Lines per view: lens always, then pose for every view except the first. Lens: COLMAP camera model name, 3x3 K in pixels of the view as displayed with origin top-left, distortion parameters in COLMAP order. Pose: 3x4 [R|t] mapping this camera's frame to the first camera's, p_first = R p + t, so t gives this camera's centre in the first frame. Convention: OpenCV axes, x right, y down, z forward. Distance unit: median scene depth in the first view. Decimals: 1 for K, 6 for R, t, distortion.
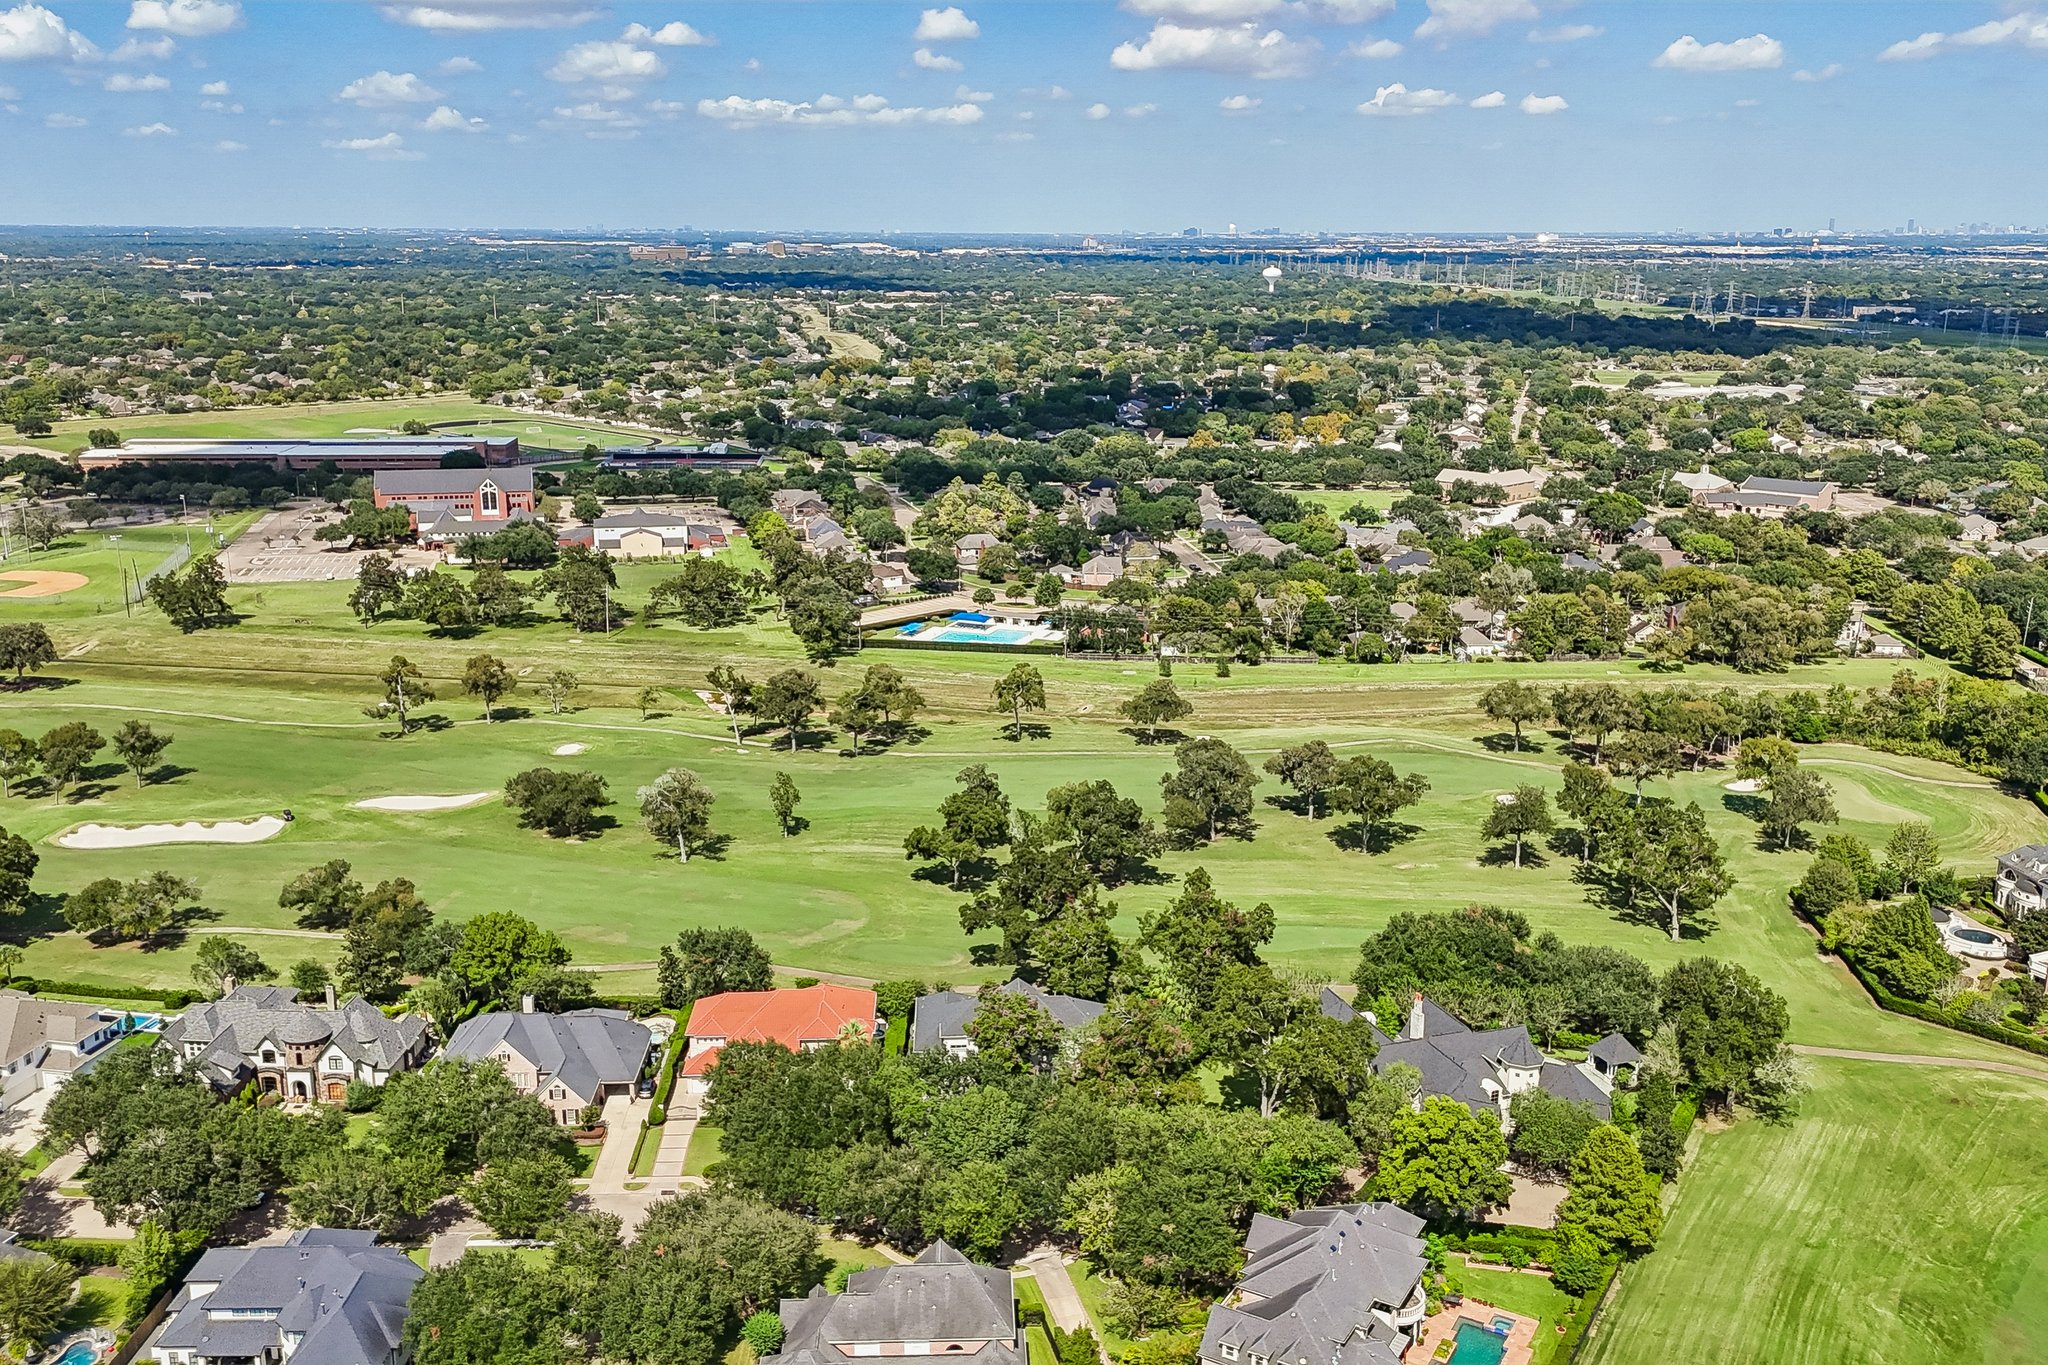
lens RADIAL K [[1783.2, 0, 1016.1], [0, 1783.2, 690.5], [0, 0, 1]] dist [0.101250, -0.132324]
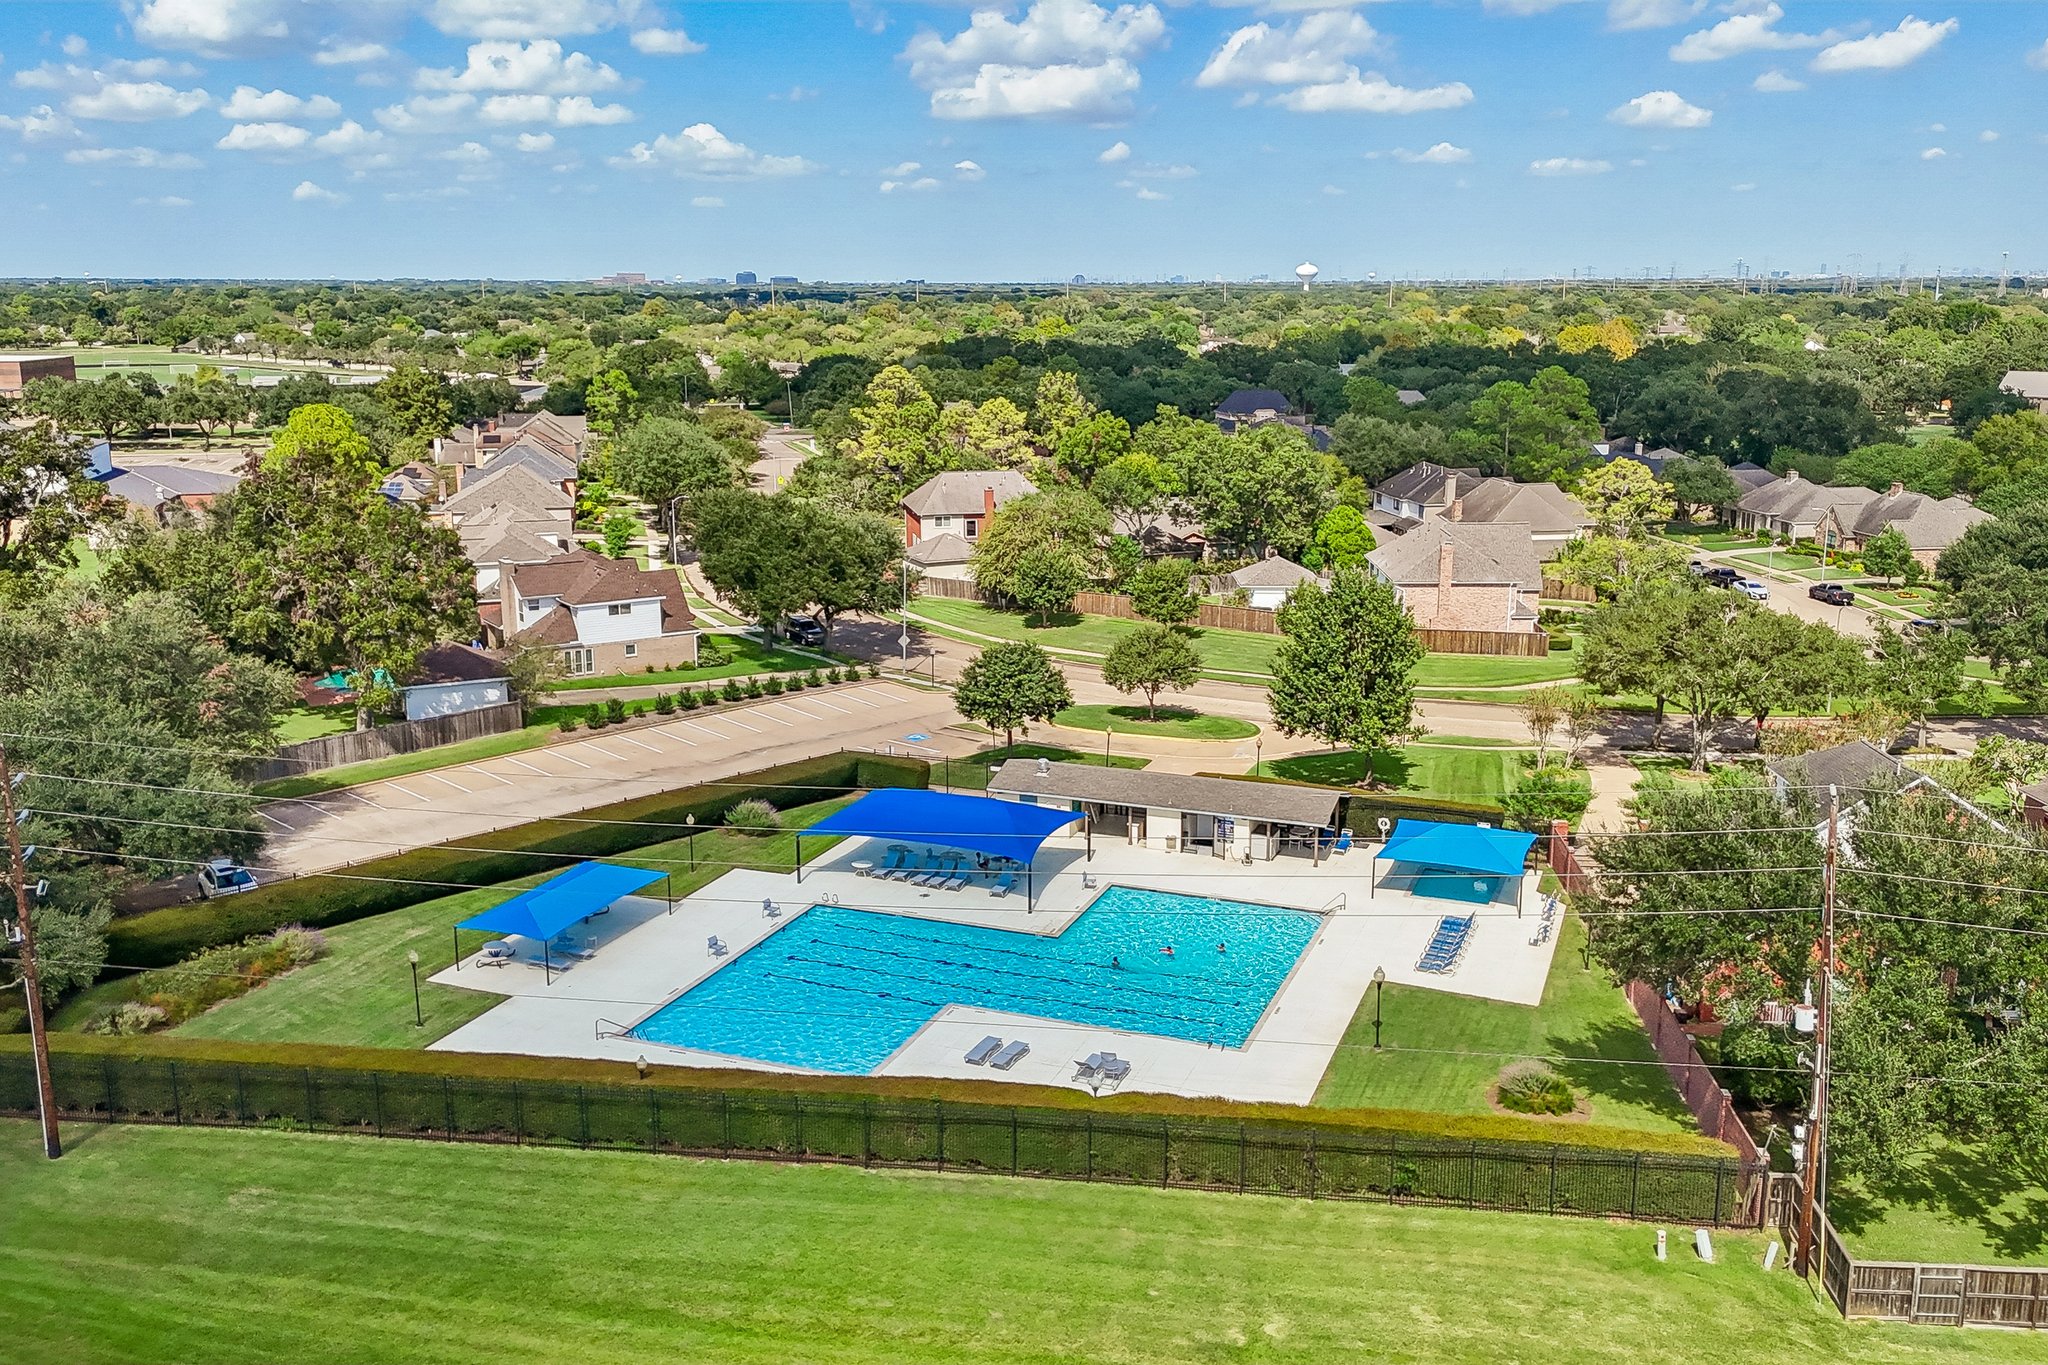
lens RADIAL K [[1783.2, 0, 1016.1], [0, 1783.2, 690.5], [0, 0, 1]] dist [0.101250, -0.132324]
pose [[0.999878, -0.005620, 0.014558, -0.022442], [0.006015, 0.999611, -0.027219, -0.049837], [-0.014399, 0.027304, 0.999523, 0.846352]]
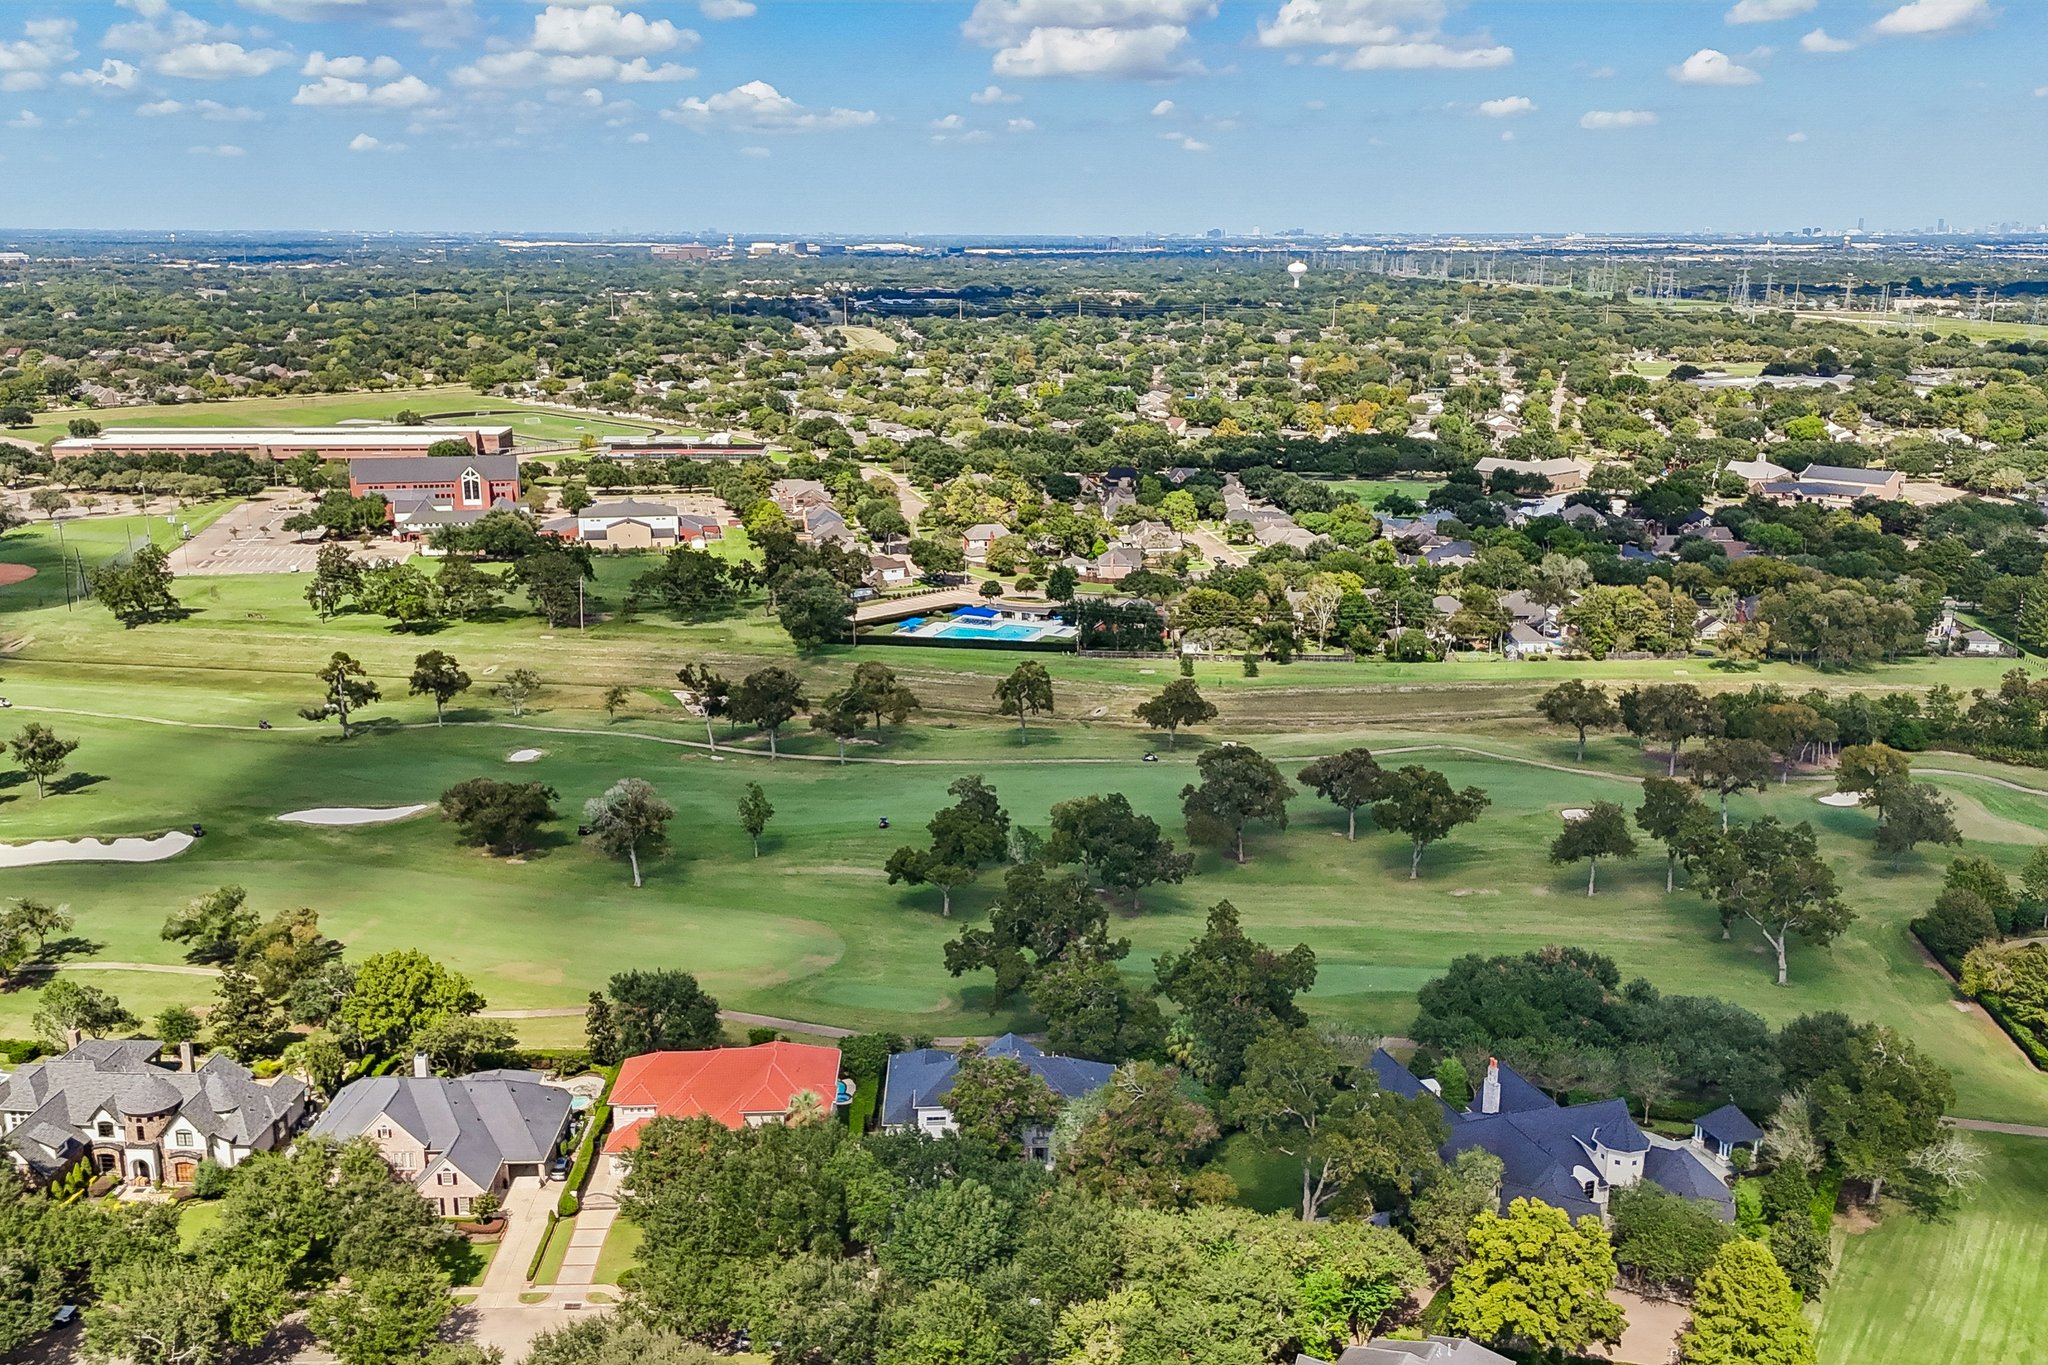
lens RADIAL K [[1783.2, 0, 1016.1], [0, 1783.2, 690.5], [0, 0, 1]] dist [0.101250, -0.132324]
pose [[0.999918, 0.001169, -0.012779, 0.007242], [-0.001180, 0.999999, -0.000839, 0.000378], [0.012778, 0.000854, 0.999918, 0.079518]]
